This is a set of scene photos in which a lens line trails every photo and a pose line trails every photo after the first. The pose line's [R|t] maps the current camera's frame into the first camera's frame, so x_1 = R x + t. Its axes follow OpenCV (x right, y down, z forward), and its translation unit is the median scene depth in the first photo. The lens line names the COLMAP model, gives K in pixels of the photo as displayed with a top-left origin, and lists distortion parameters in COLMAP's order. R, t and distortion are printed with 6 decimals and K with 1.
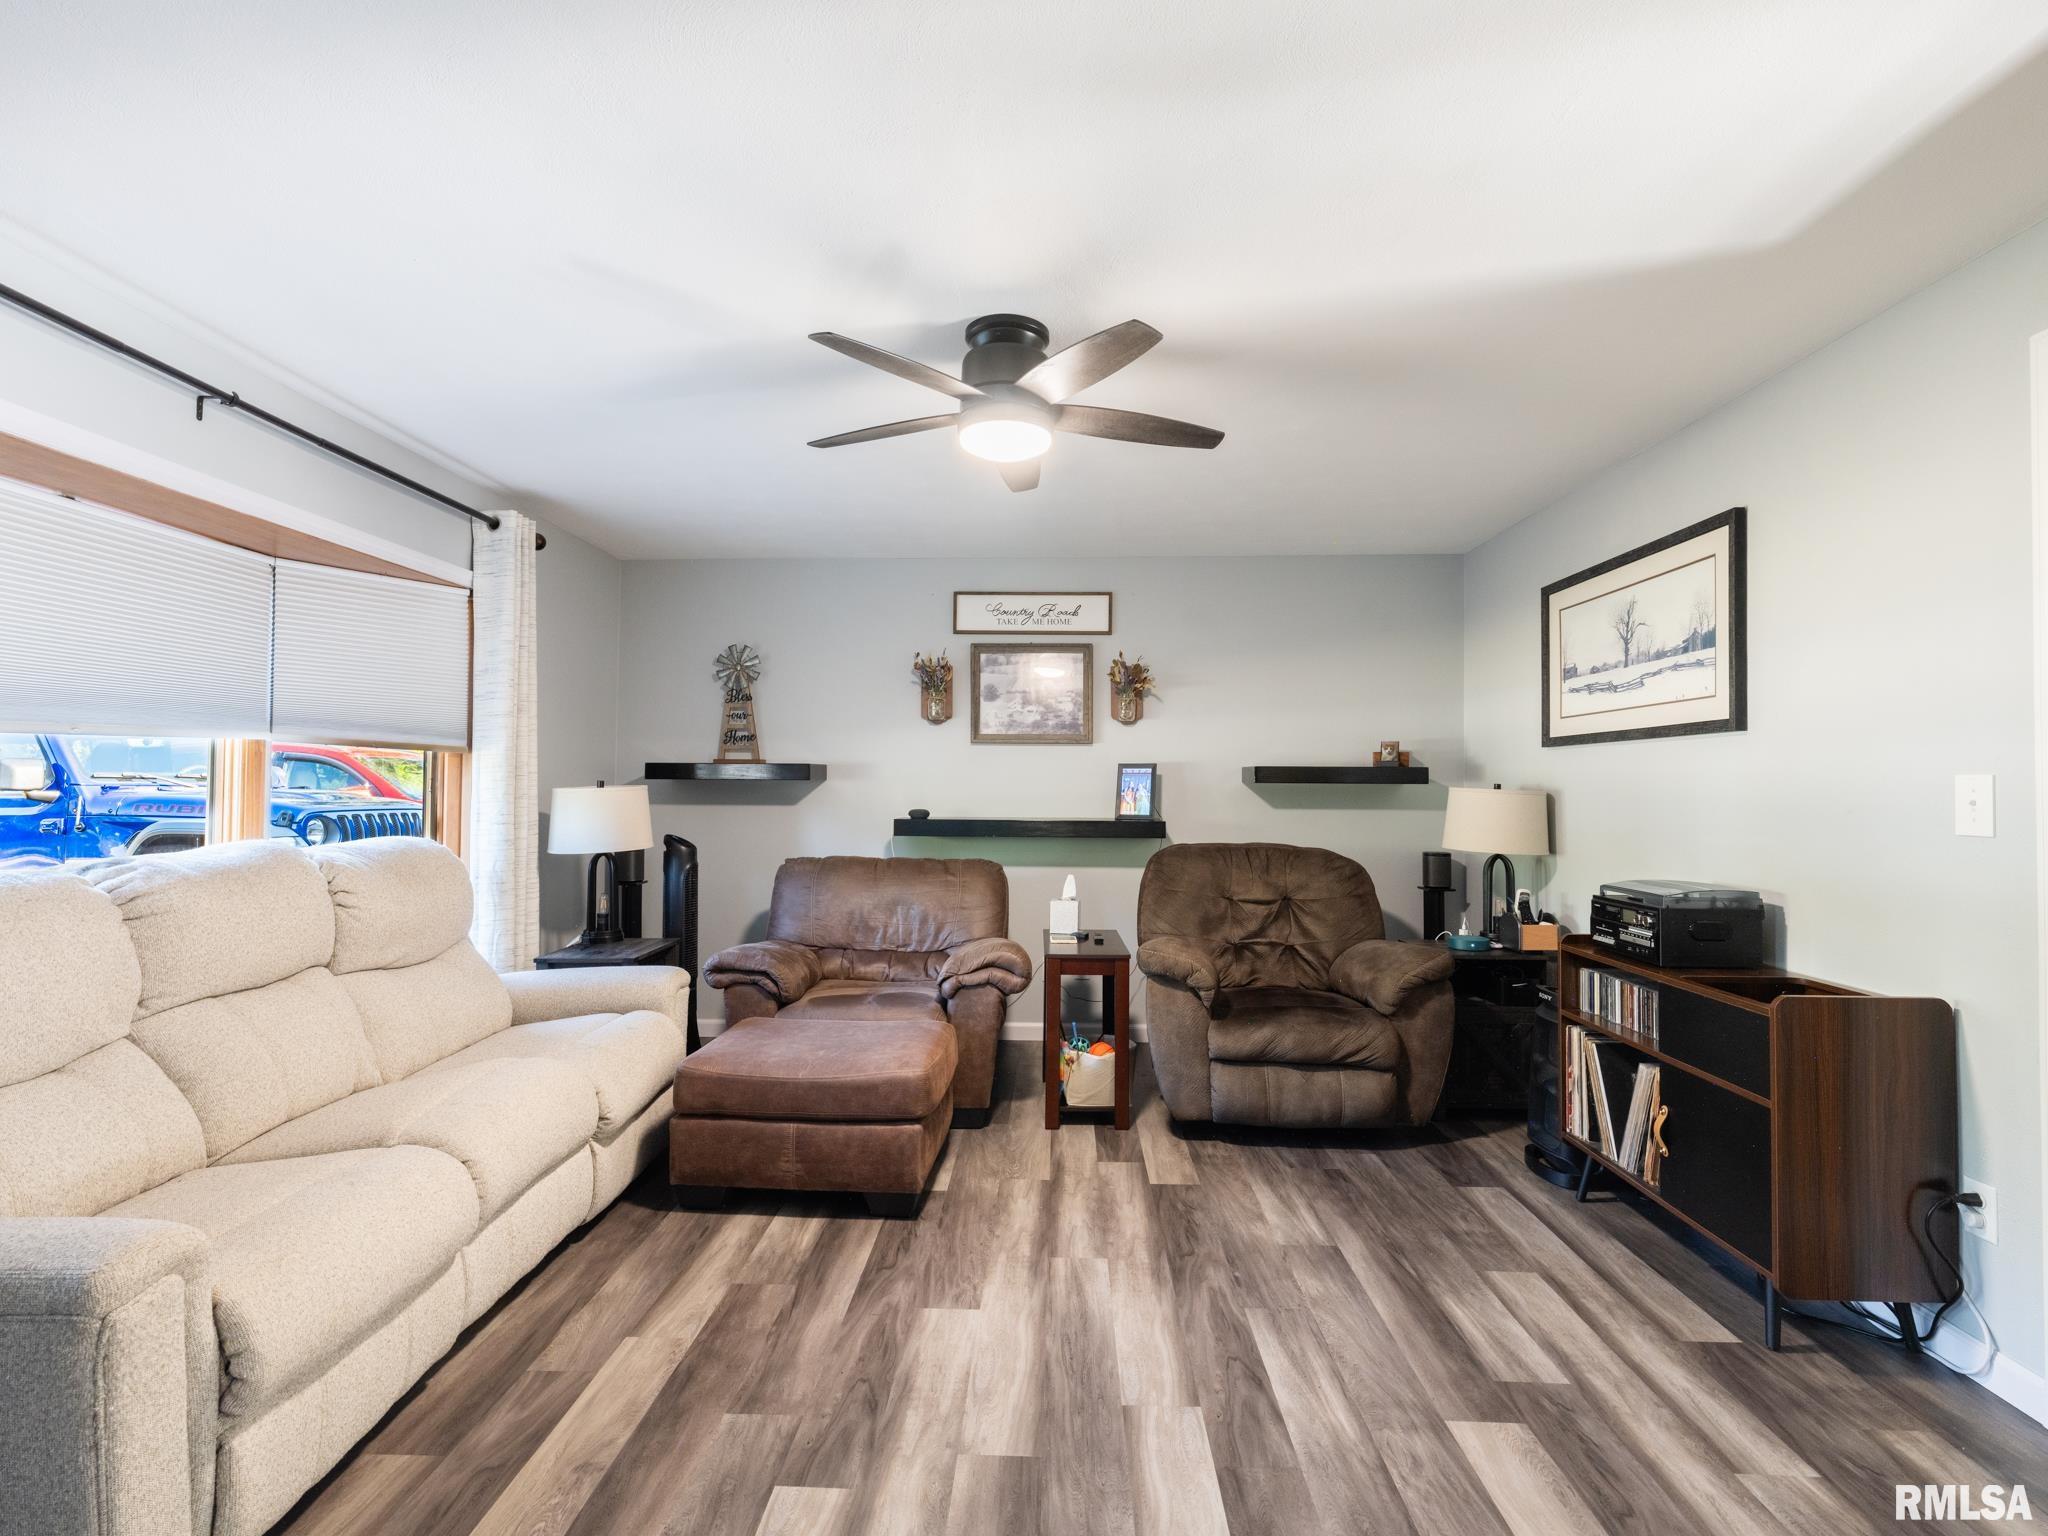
lens RADIAL K [[953.1, 0, 1024.0], [0, 953.1, 768.0], [0, 0, 1]] dist [0.000059, 0.000020]
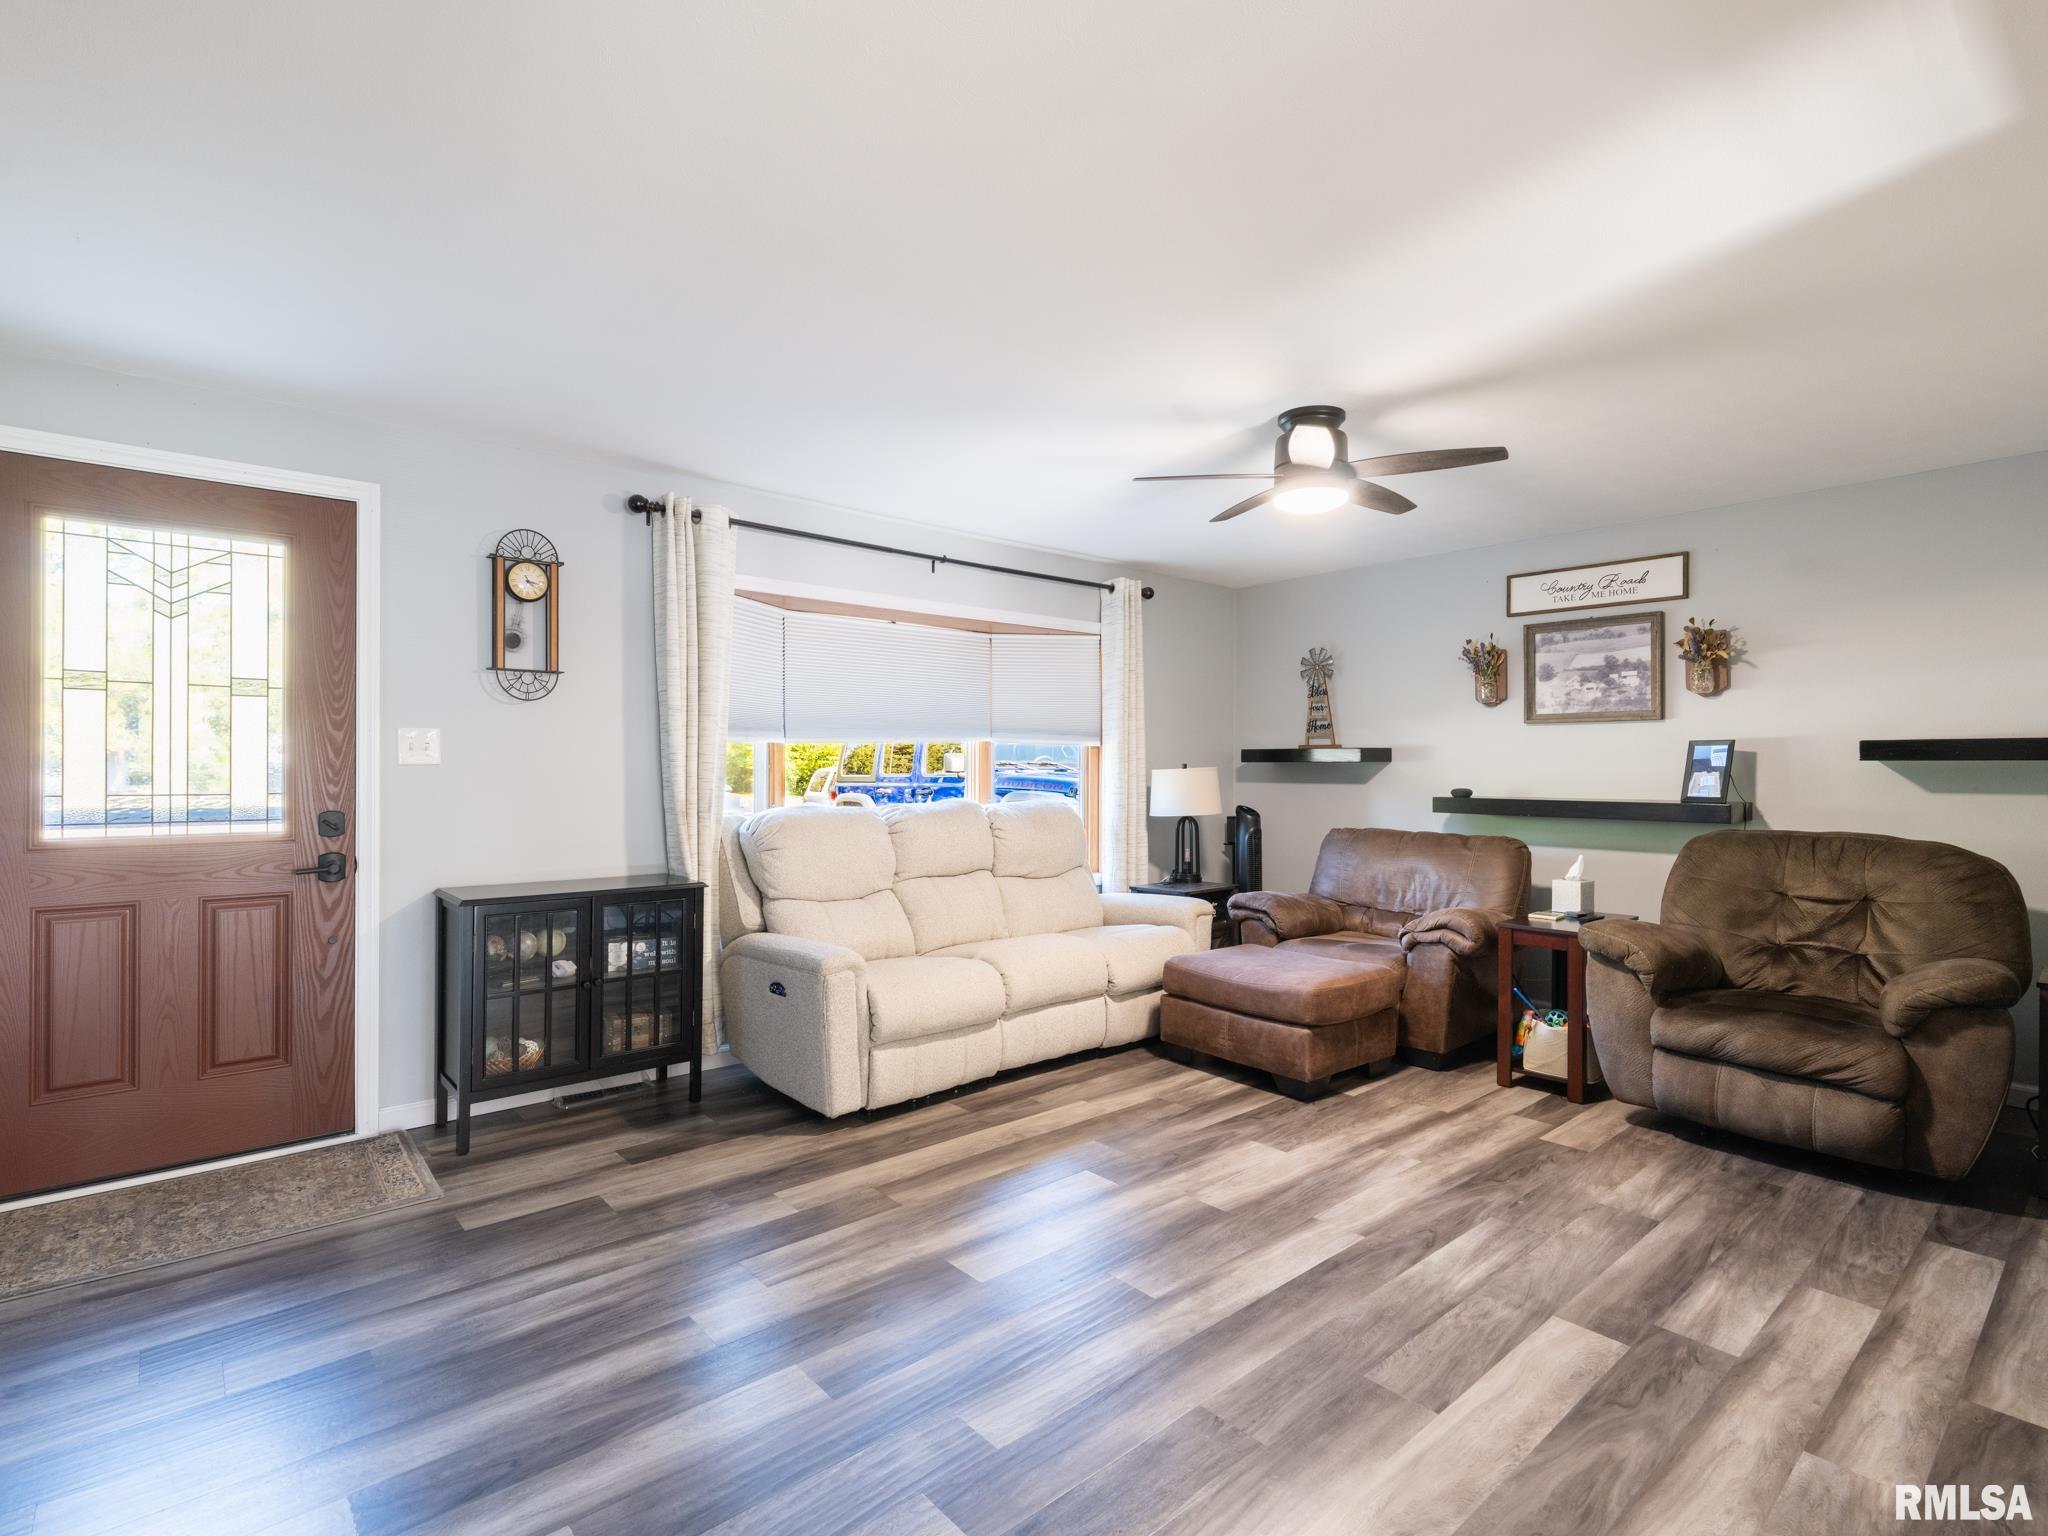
lens RADIAL K [[986.6, 0, 1024.0], [0, 986.6, 768.0], [0, 0, 1]] dist [0.001113, 0.000413]
pose [[0.684063, -0.004539, -0.729409, 0.490815], [0.017633, 0.999791, 0.010315, 0.000709], [0.729210, -0.019918, 0.684000, -0.149181]]
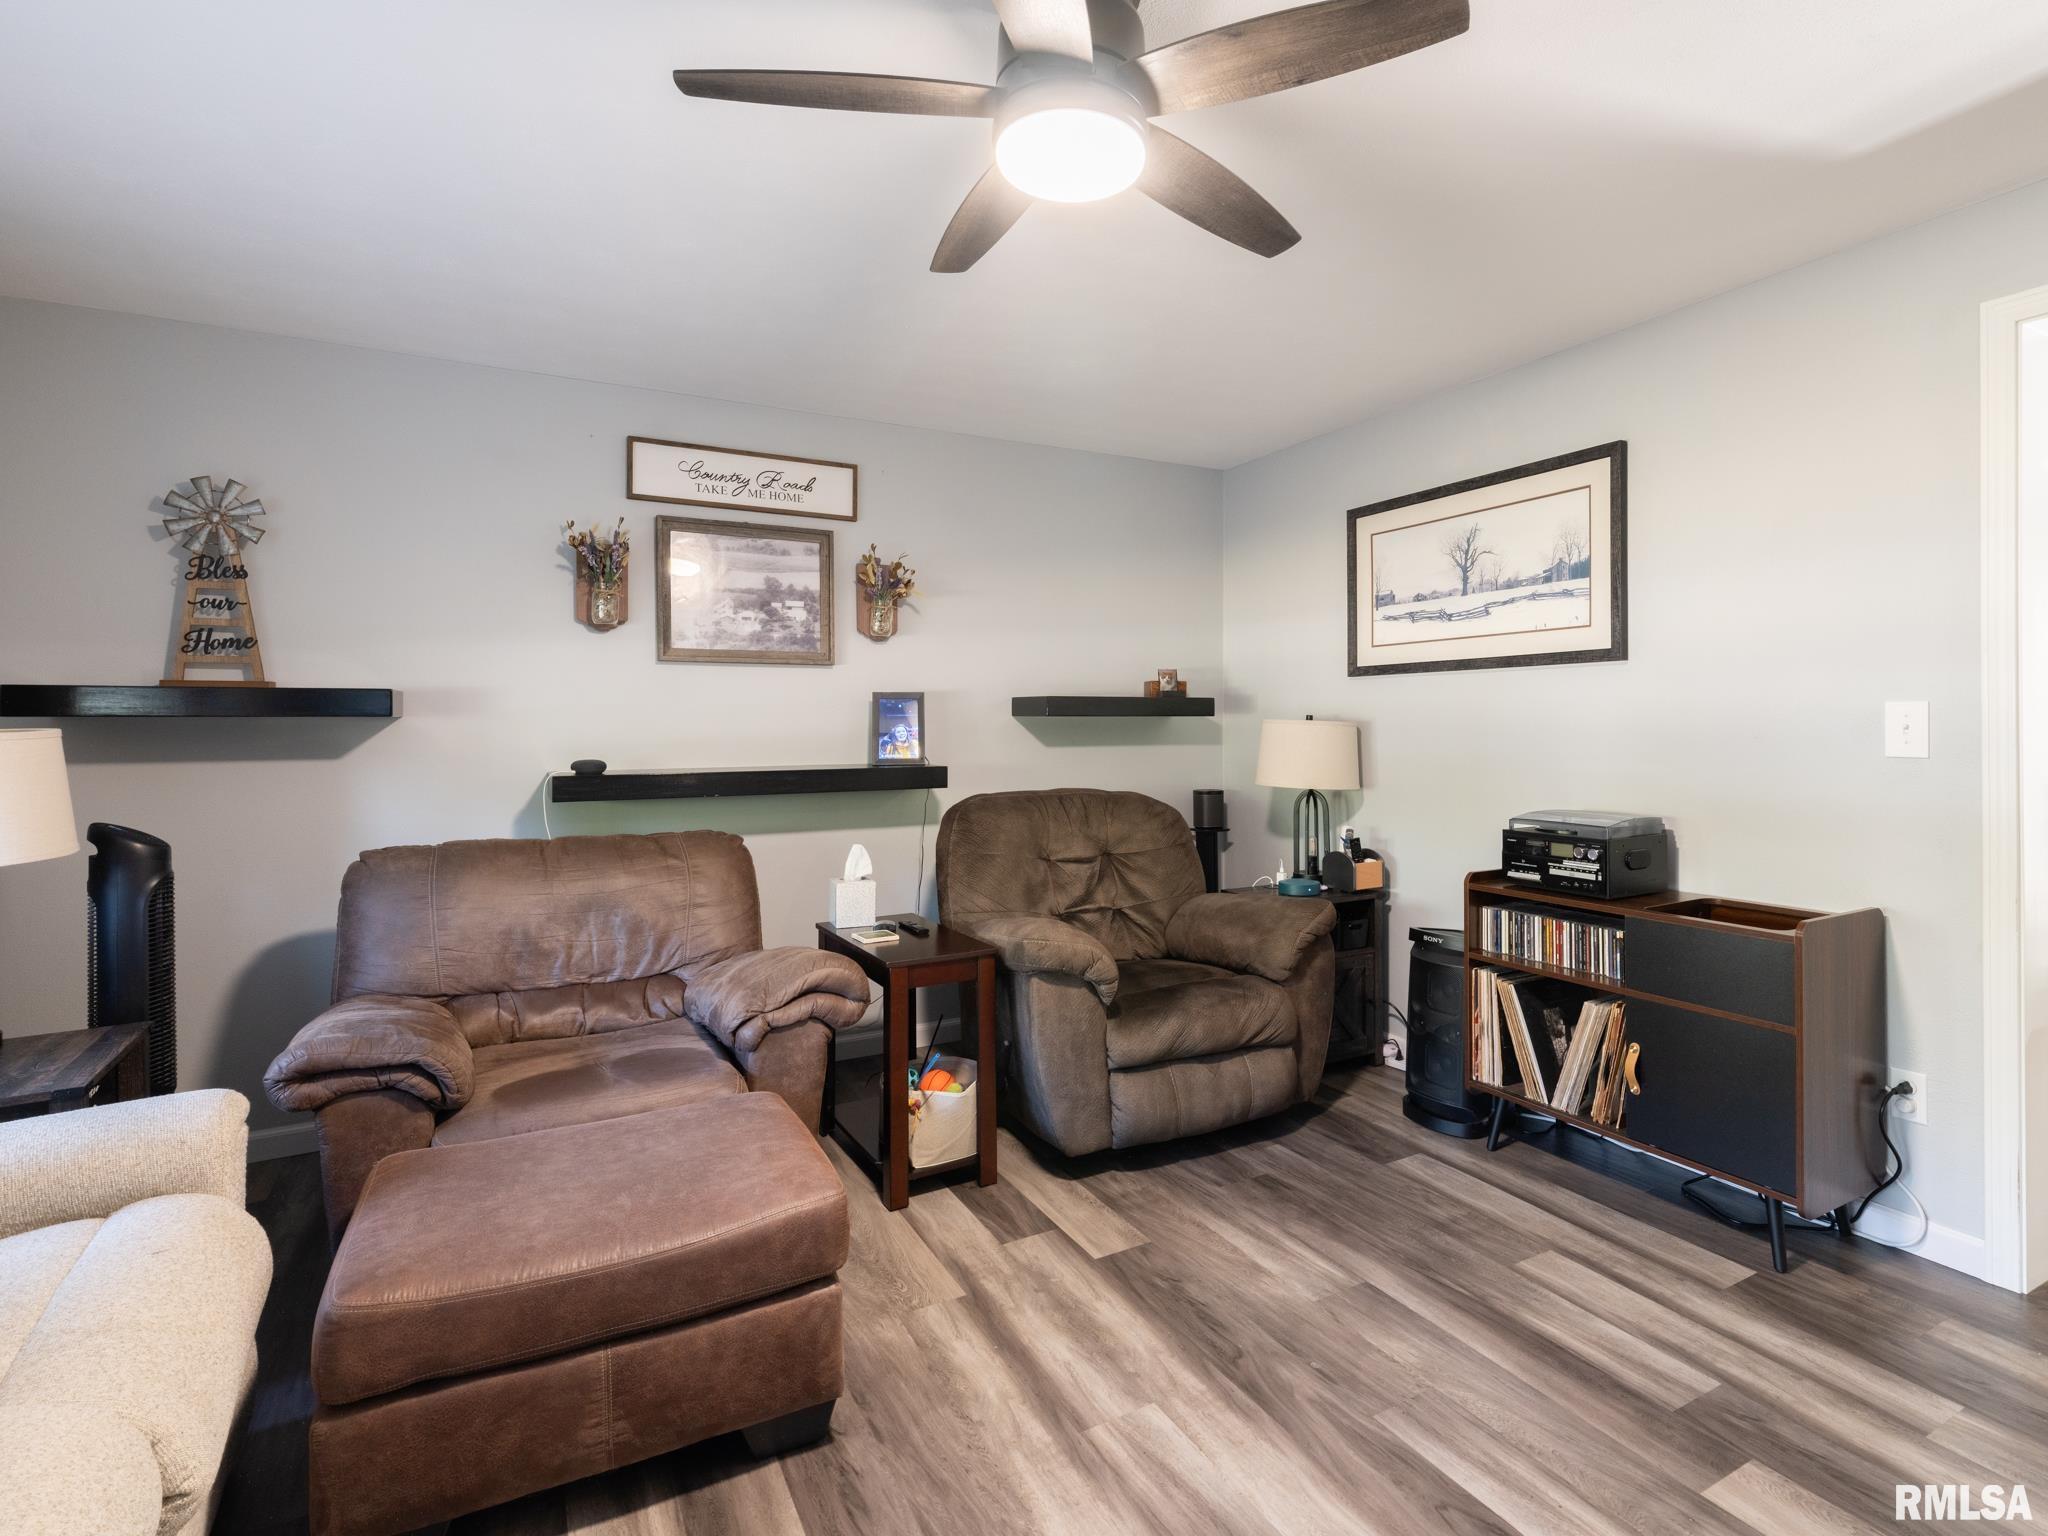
lens RADIAL K [[1017.3, 0, 1087.3], [0, 1017.3, 722.4], [0, 0, 1]] dist [-0.000187, 0.000085]
pose [[0.850552, -0.009873, 0.525798, -0.254350], [-0.000145, 0.999819, 0.019008, 0.005642], [-0.525890, -0.016244, 0.850397, 0.306708]]
